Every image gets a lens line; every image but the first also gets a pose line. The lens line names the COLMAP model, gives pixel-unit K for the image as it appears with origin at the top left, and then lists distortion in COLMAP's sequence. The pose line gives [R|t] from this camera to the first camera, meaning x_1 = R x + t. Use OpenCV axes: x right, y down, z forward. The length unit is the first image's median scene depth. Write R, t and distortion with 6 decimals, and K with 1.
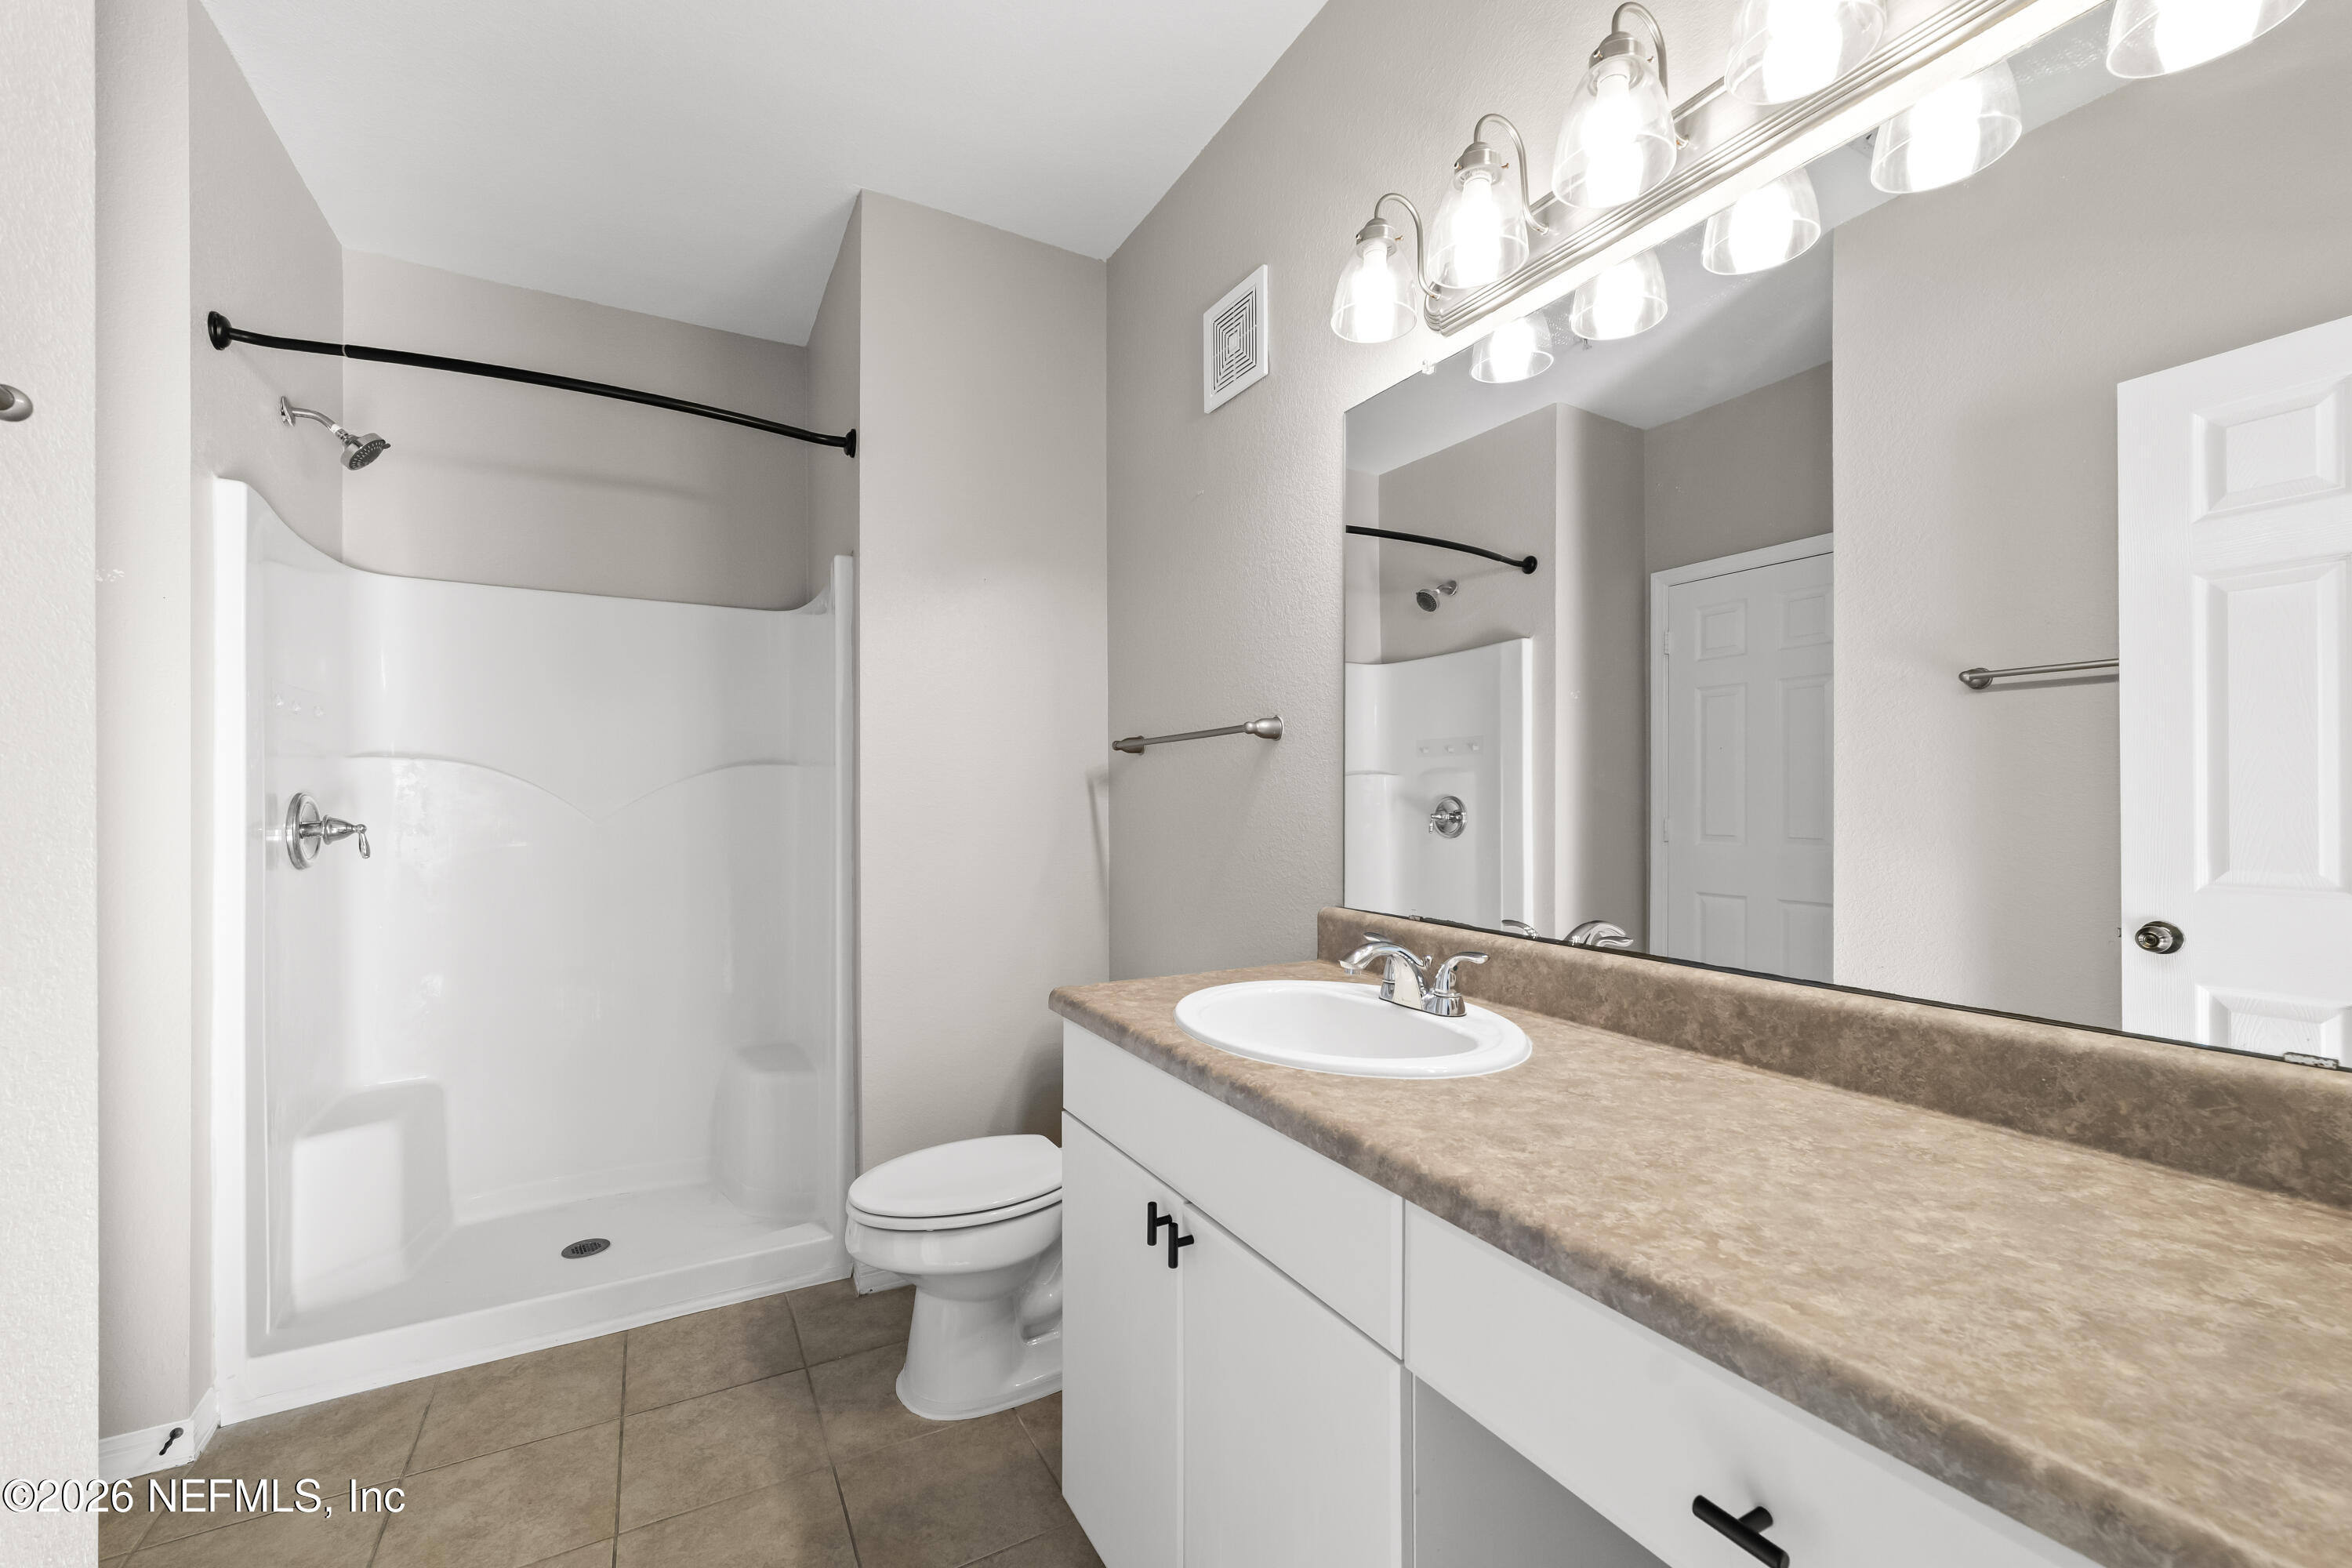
lens RADIAL K [[943.2, 0, 1176.9], [0, 943.2, 796.2], [0, 0, 1]] dist [-0.002802, -0.000107]
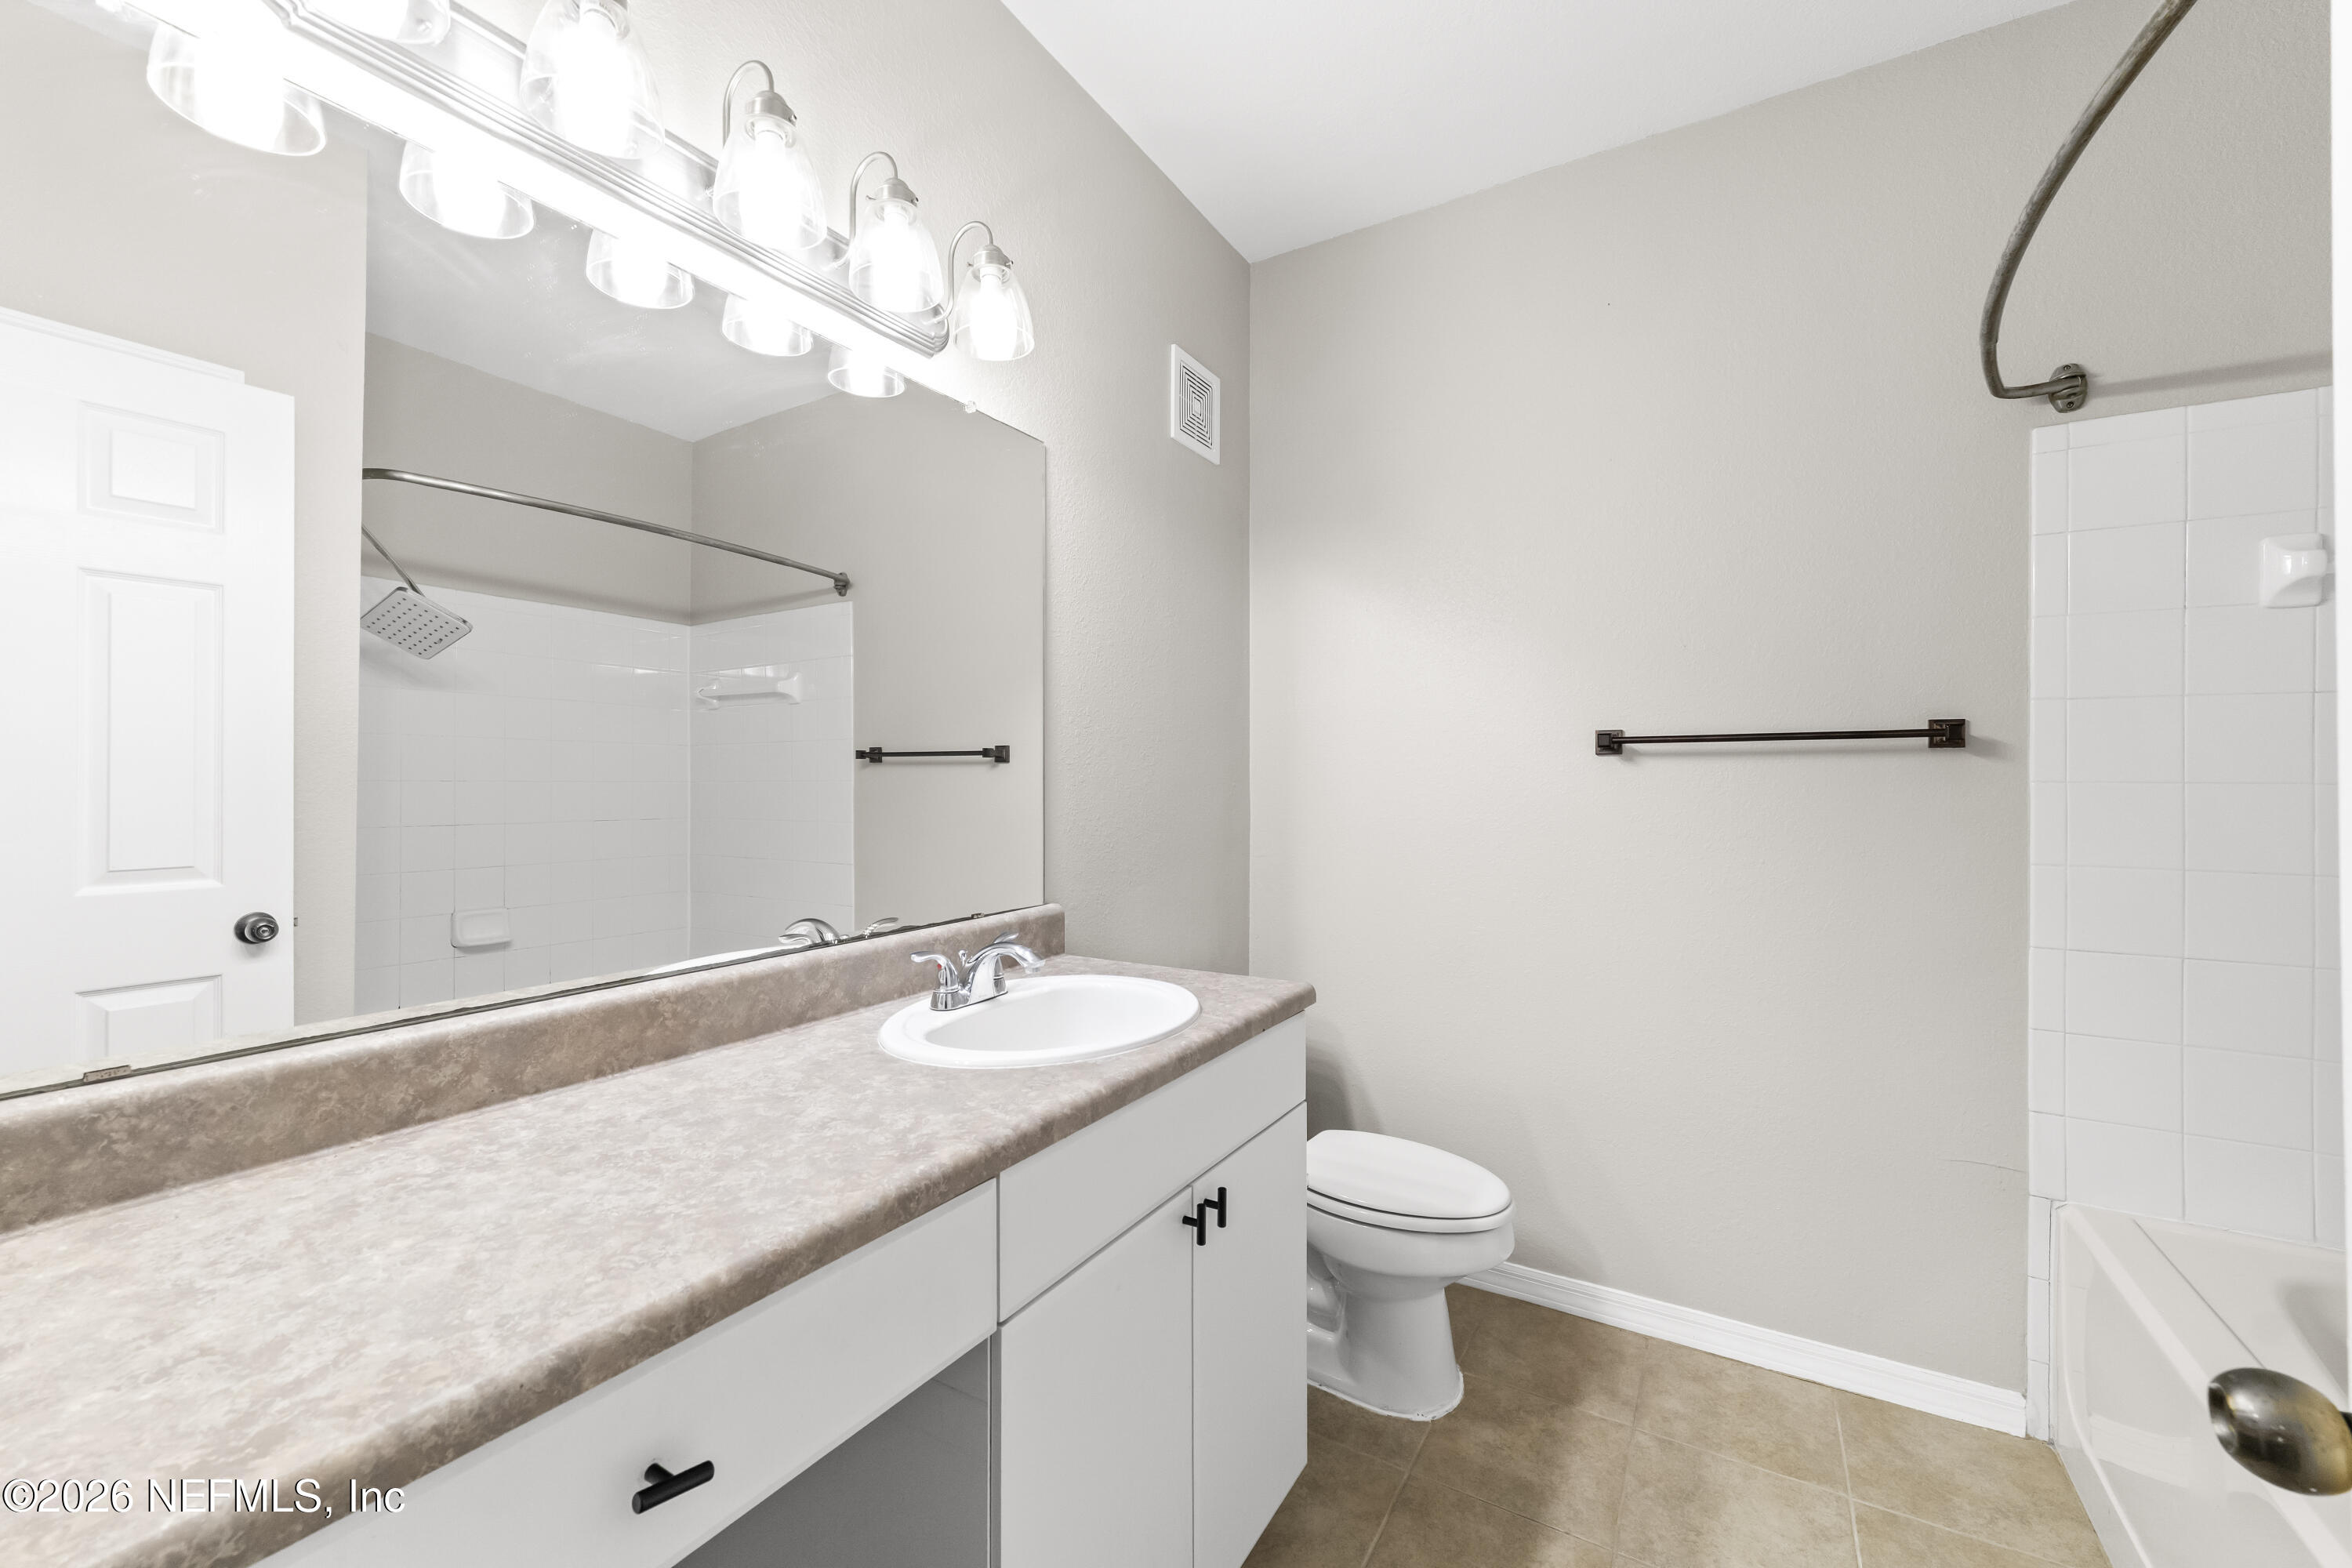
lens RADIAL K [[943.2, 0, 1174.9], [0, 943.2, 786.9], [0, 0, 1]] dist [-0.002802, -0.000107]
pose [[0.494164, -0.008050, -0.869332, 1.877803], [0.013382, 0.999909, -0.001653, -0.036910], [0.869266, -0.010817, 0.494227, 1.075486]]
